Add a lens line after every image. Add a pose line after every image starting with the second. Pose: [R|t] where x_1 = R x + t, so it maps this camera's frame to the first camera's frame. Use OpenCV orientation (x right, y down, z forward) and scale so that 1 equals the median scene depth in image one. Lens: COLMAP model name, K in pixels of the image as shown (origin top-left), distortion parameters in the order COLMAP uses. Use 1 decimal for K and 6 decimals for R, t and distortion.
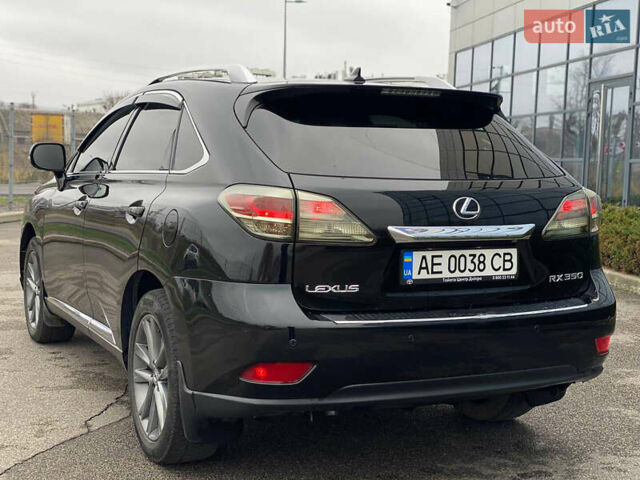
lens RADIAL K [[976.5, 0, 320.0], [0, 976.5, 240.0], [0, 0, 1]] dist [0.124064, 0.009701]
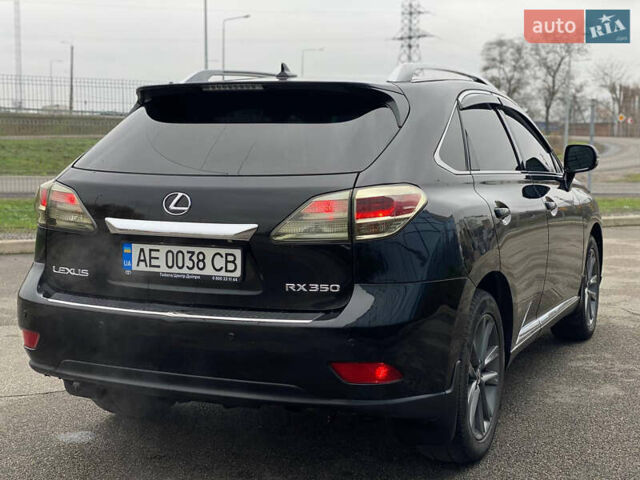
lens RADIAL K [[976.5, 0, 320.0], [0, 976.5, 240.0], [0, 0, 1]] dist [0.124064, 0.009701]
pose [[0.626579, 0.058973, -0.777124, 1.002534], [-0.060763, 0.997794, 0.026727, -0.031054], [0.776986, 0.030473, 0.628780, 0.487470]]
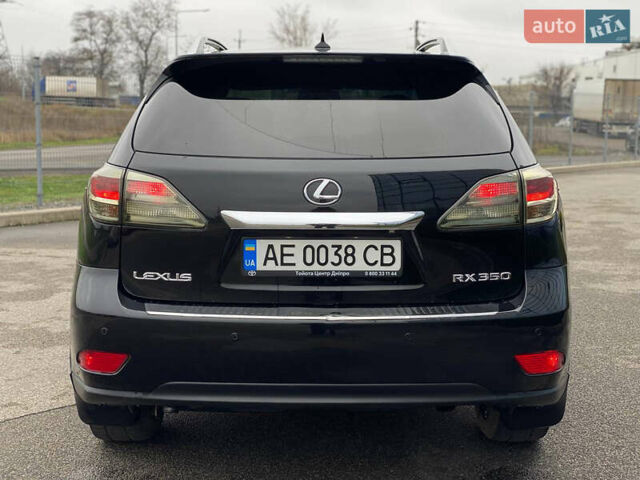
lens RADIAL K [[976.5, 0, 320.0], [0, 976.5, 240.0], [0, 0, 1]] dist [0.124064, 0.009701]
pose [[0.895853, 0.038050, -0.442717, 0.527820], [-0.025714, 0.999097, 0.033836, -0.018950], [0.443605, -0.018928, 0.896023, 0.221068]]
